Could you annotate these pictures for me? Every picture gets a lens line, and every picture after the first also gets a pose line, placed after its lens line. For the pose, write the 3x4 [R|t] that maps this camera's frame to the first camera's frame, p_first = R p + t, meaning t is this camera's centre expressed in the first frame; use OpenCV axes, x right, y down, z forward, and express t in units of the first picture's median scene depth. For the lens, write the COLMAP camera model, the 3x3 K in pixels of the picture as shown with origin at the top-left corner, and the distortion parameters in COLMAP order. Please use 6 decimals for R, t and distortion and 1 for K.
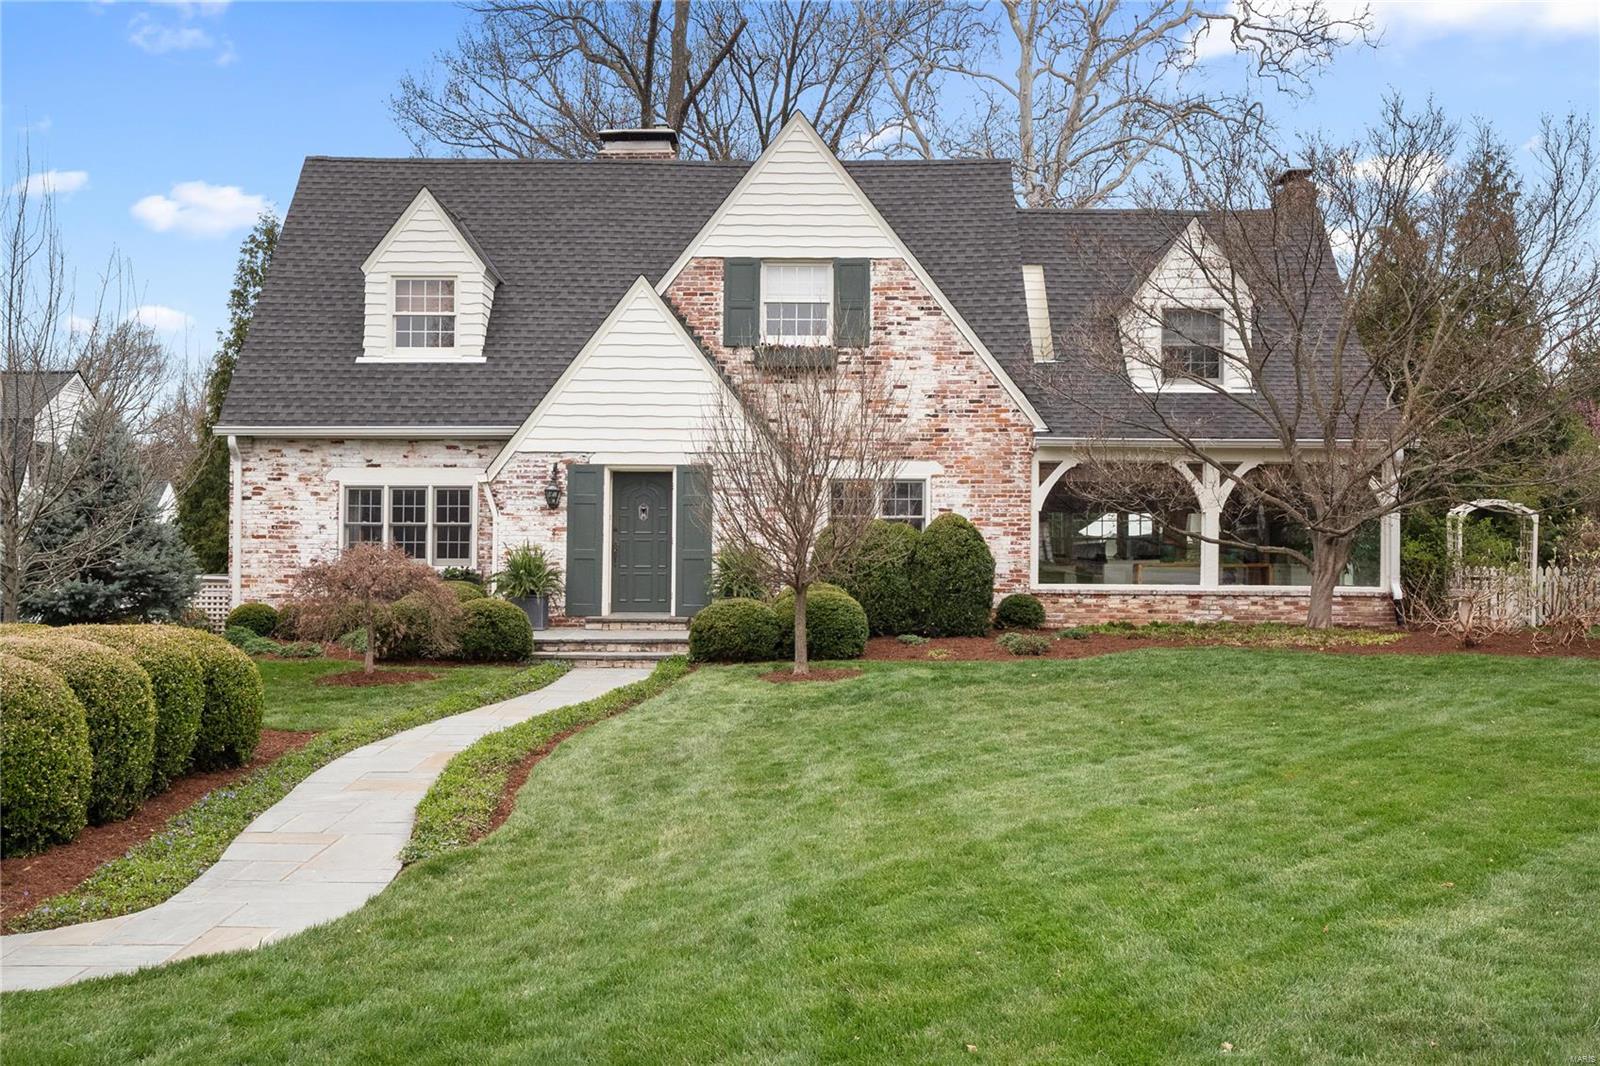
lens RADIAL K [[1599.0, 0, 784.1], [0, 1599.0, 638.3], [0, 0, 1]] dist [0.033584, 0.000000]
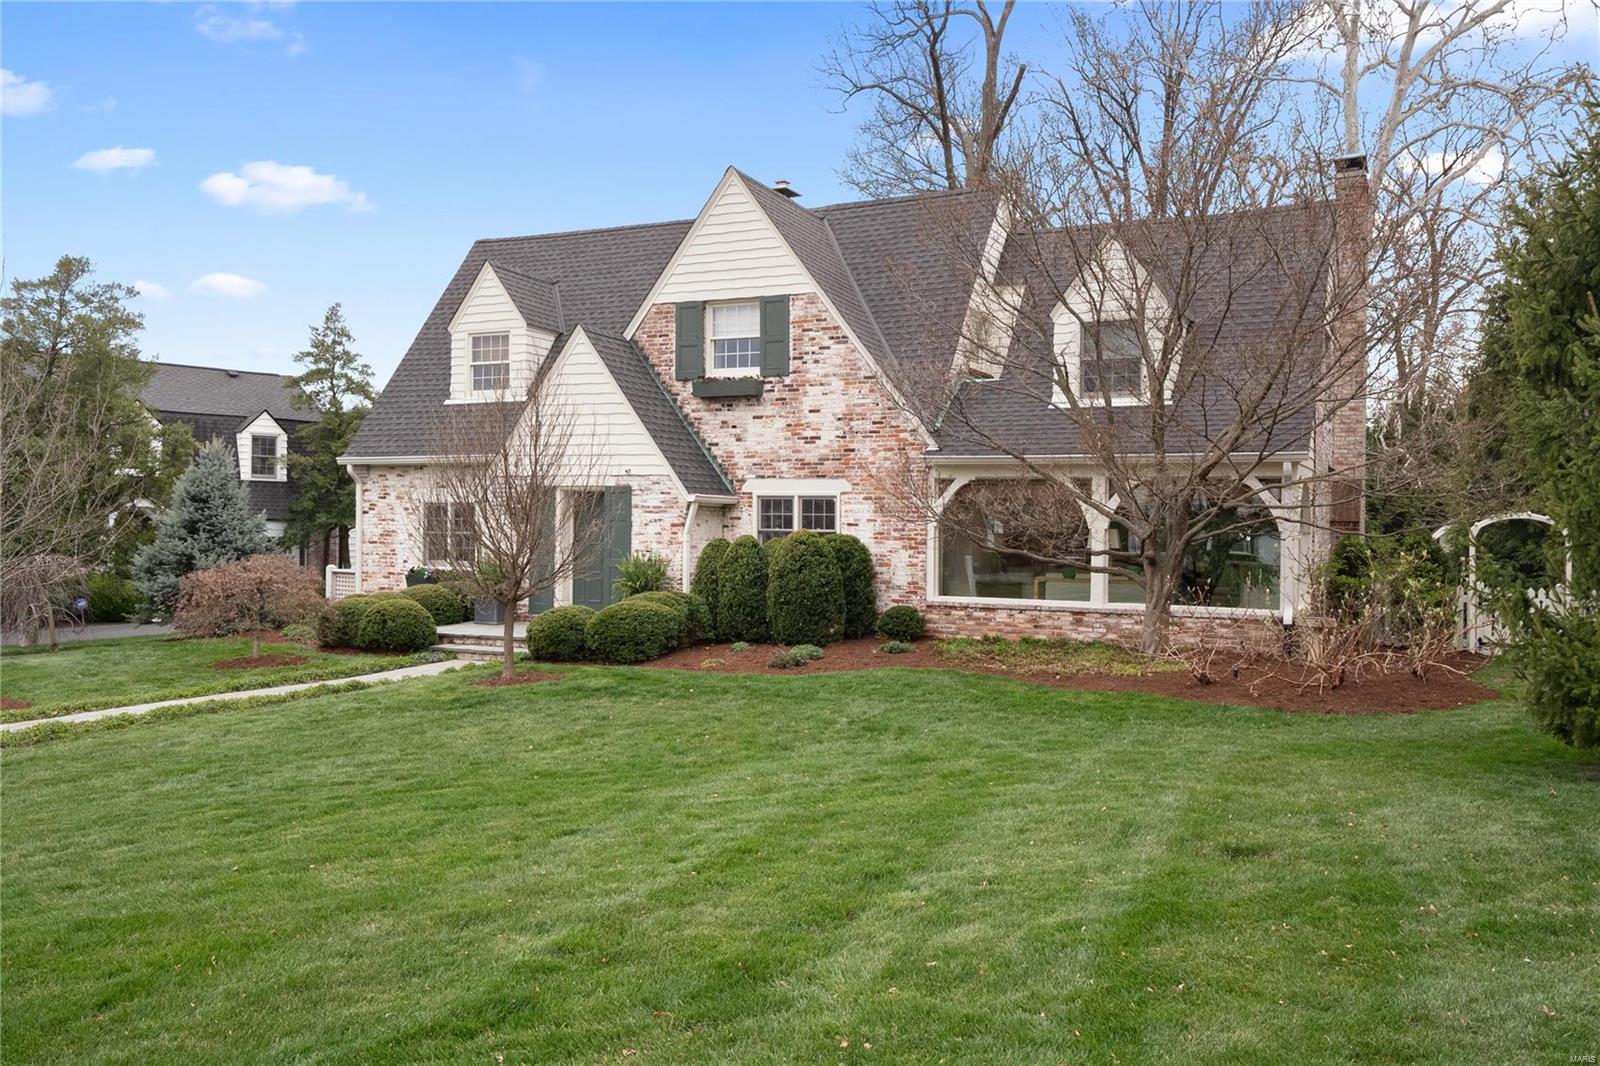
lens RADIAL K [[1354.3, 0, 798.9], [0, 1354.3, 598.3], [0, 0, 1]] dist [0.036726, 0.000649]
pose [[0.898519, 0.029099, -0.437969, 0.468295], [-0.030107, 0.999536, 0.004643, -0.034086], [0.437901, 0.009014, 0.898978, 0.170291]]
